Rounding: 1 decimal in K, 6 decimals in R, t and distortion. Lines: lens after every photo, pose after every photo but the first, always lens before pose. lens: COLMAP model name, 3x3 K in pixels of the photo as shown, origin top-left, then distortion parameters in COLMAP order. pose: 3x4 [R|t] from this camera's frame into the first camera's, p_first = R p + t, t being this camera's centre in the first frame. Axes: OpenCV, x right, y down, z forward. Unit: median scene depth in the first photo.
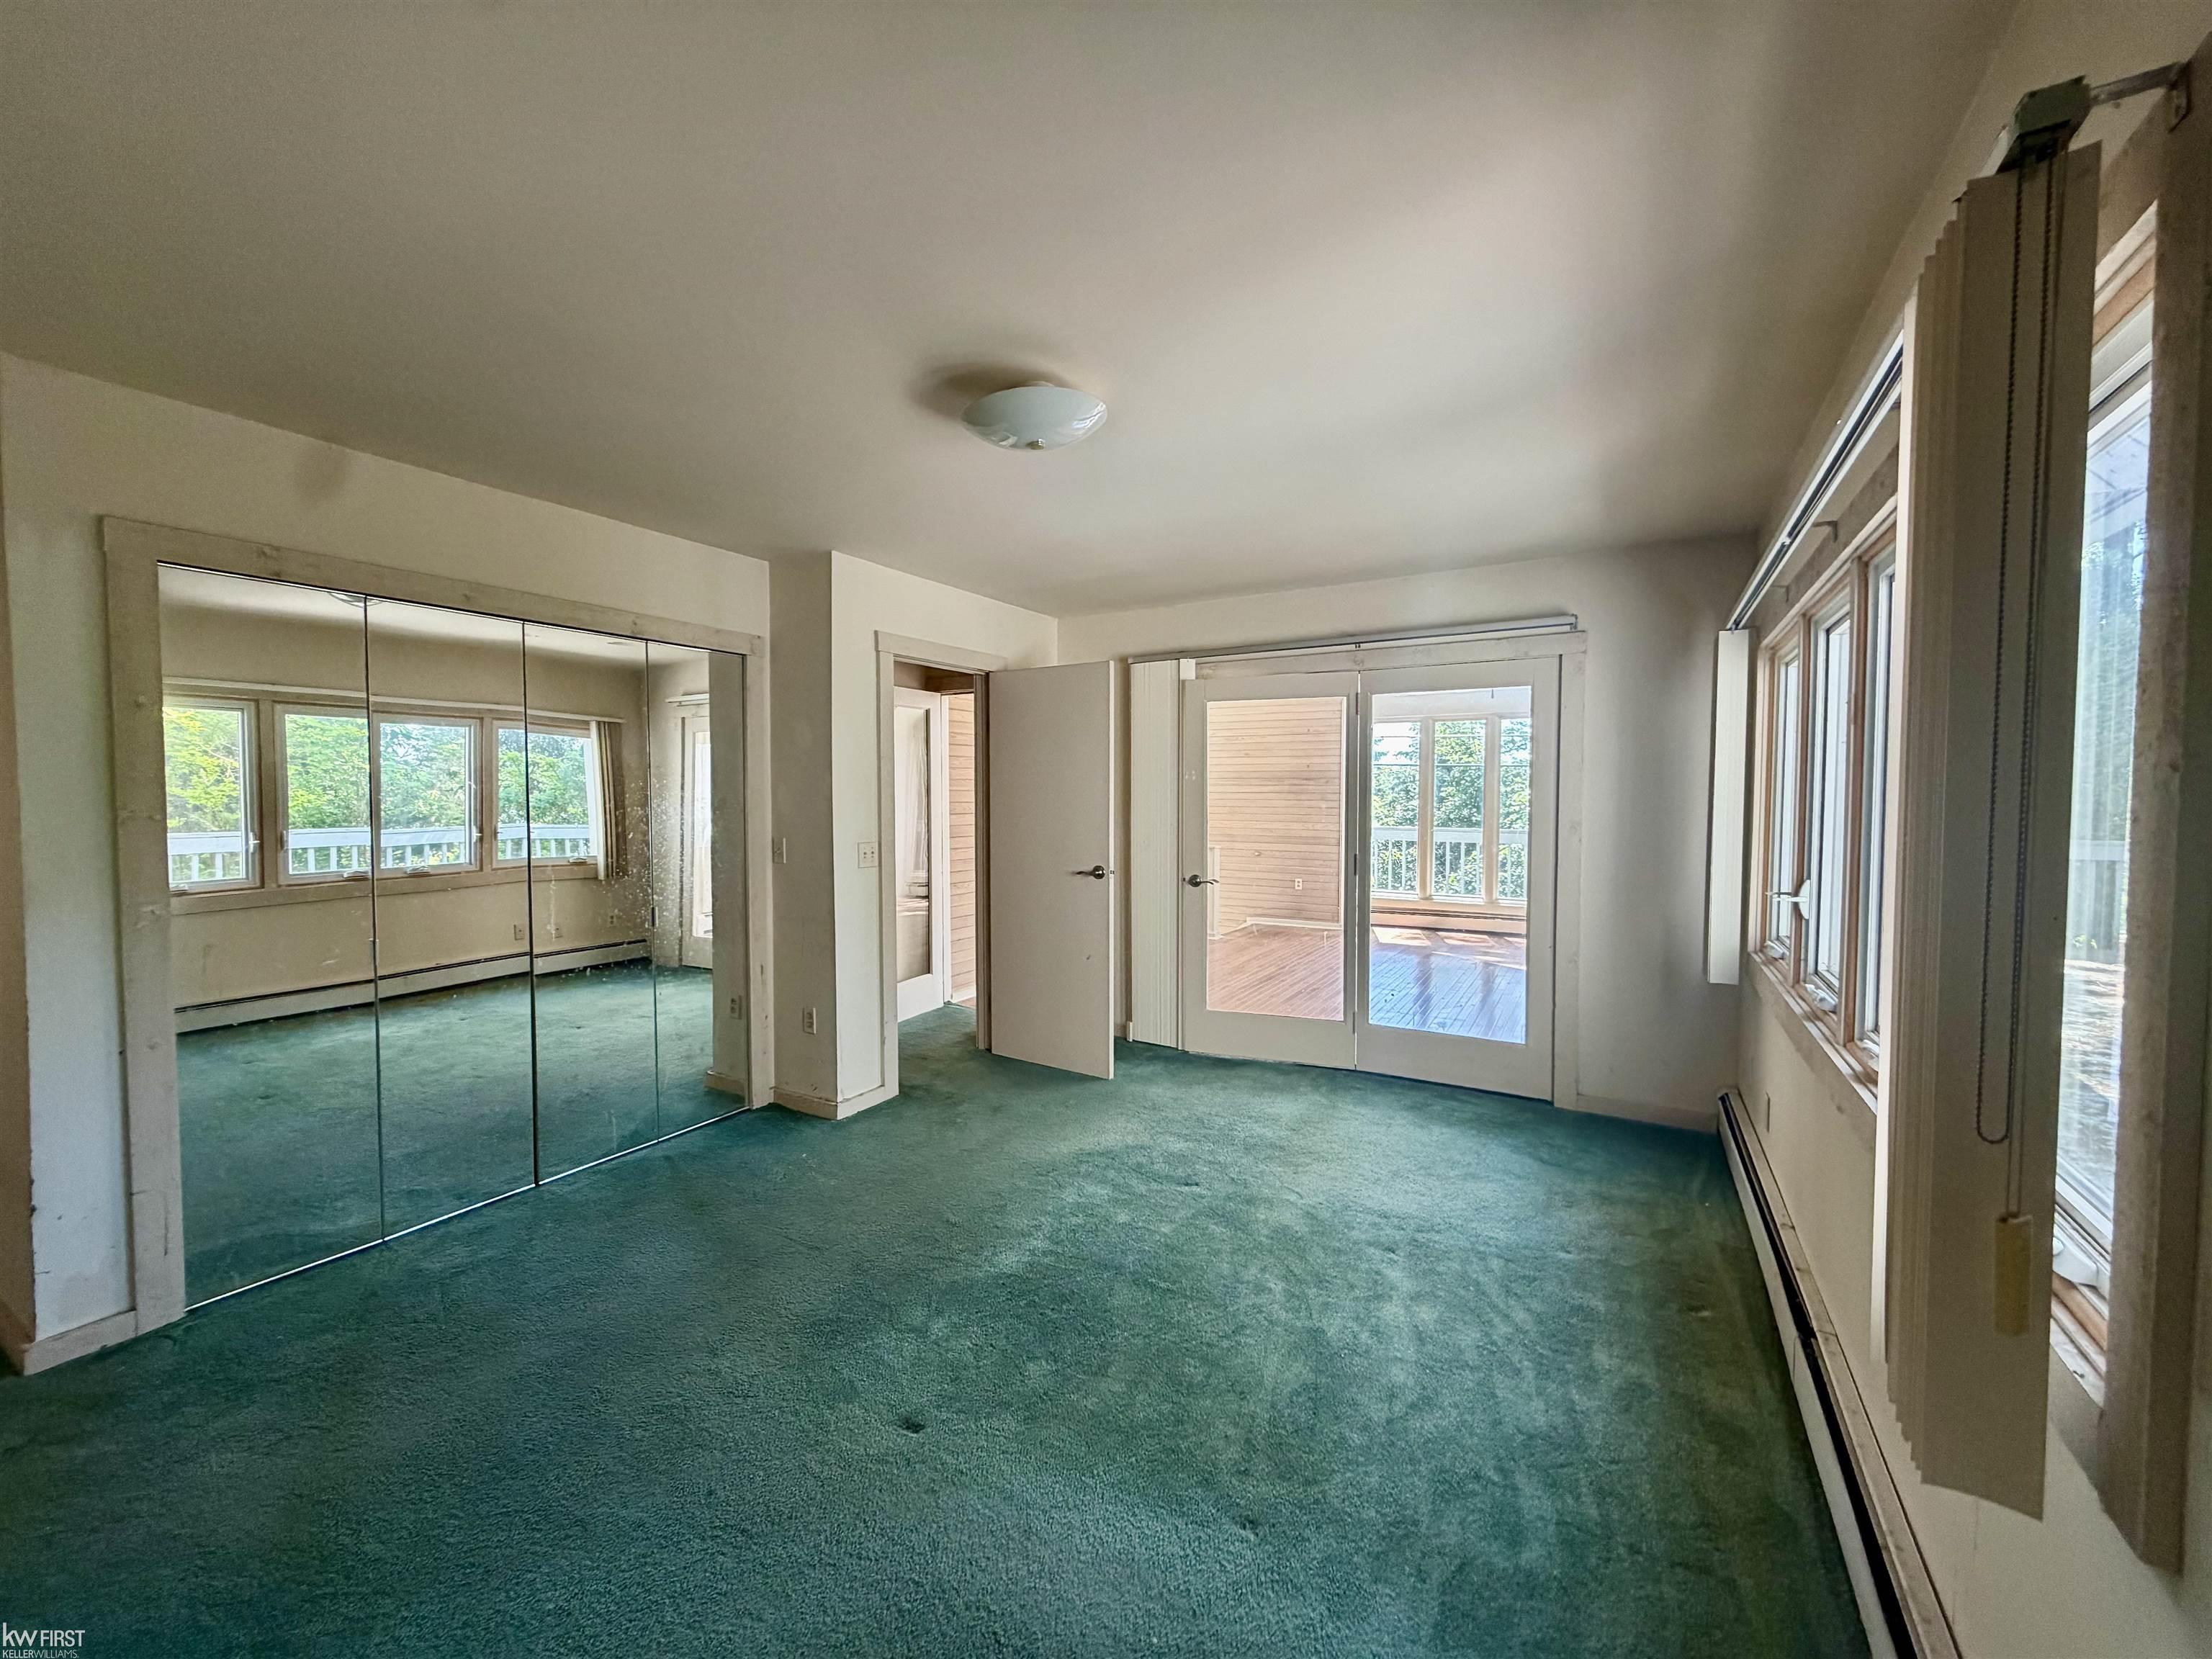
lens RADIAL K [[886.4, 0, 1109.5], [0, 886.4, 834.8], [0, 0, 1]] dist [0.001563, -0.000276]
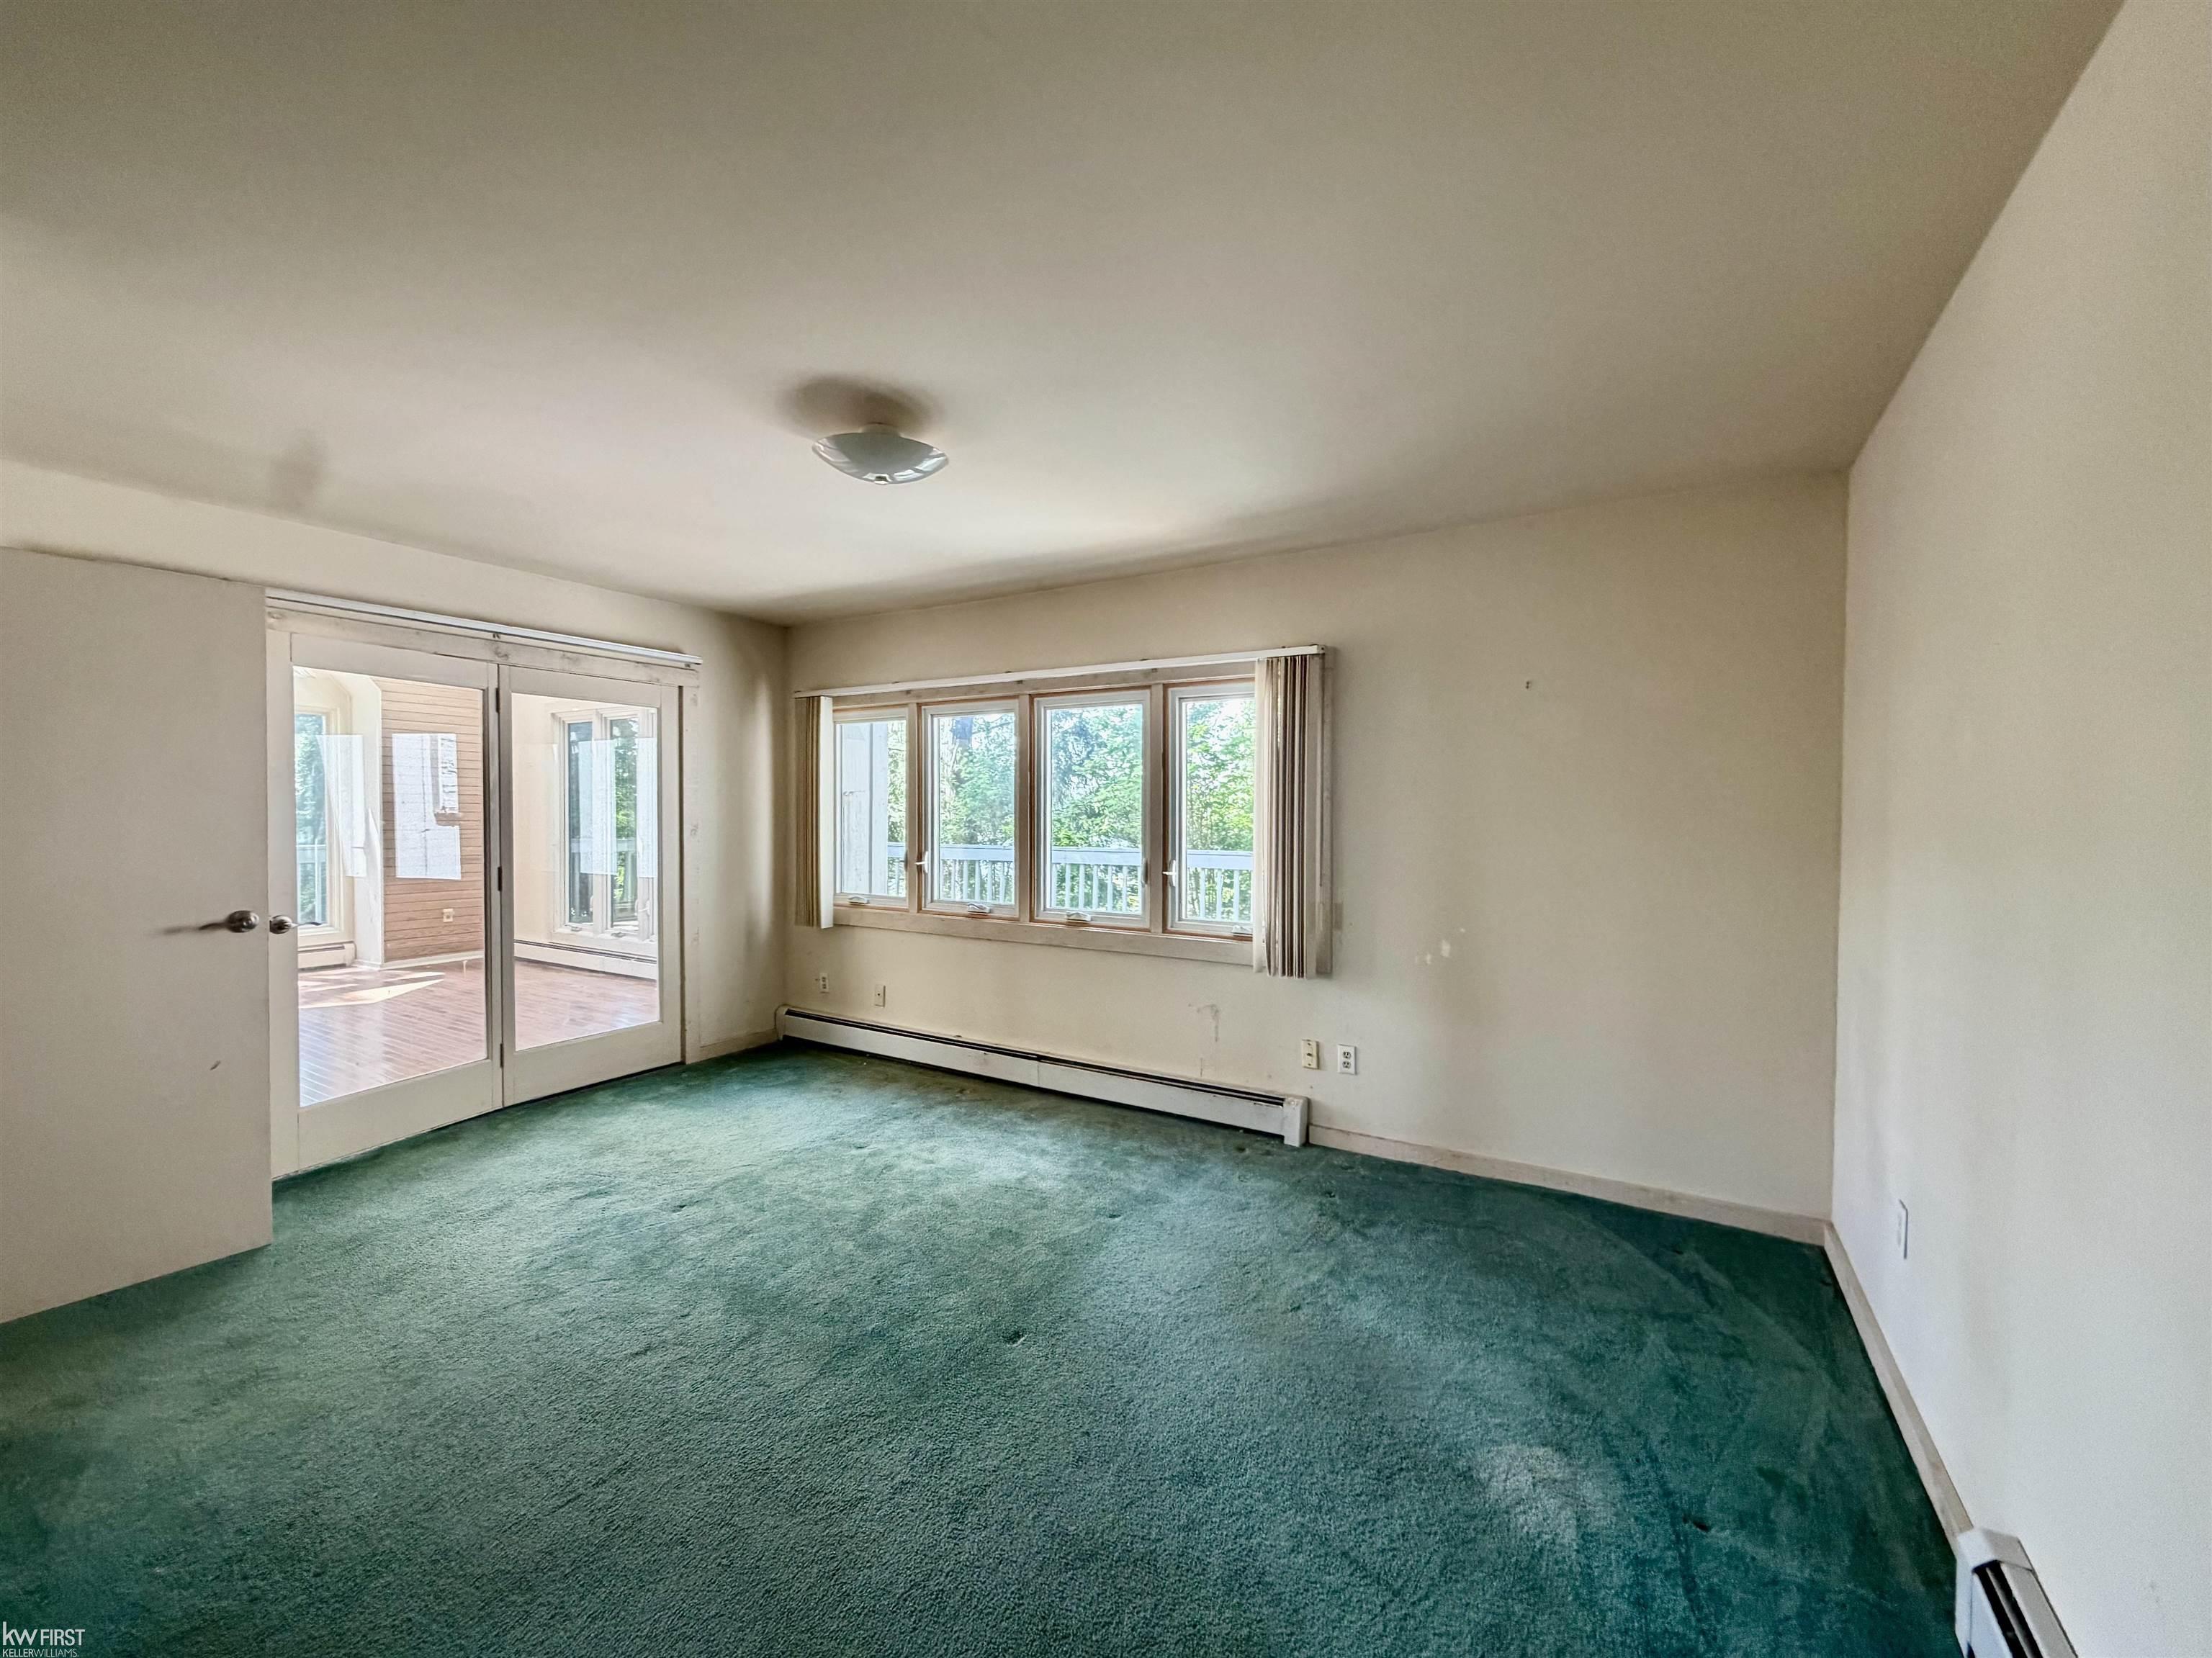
lens RADIAL K [[886.4, 0, 1107.8], [0, 886.4, 821.9], [0, 0, 1]] dist [0.001563, -0.000276]
pose [[0.012237, -0.015810, 0.999800, -0.637783], [0.040341, 0.999069, 0.015305, -0.013121], [-0.999111, 0.040146, 0.012863, 0.384236]]
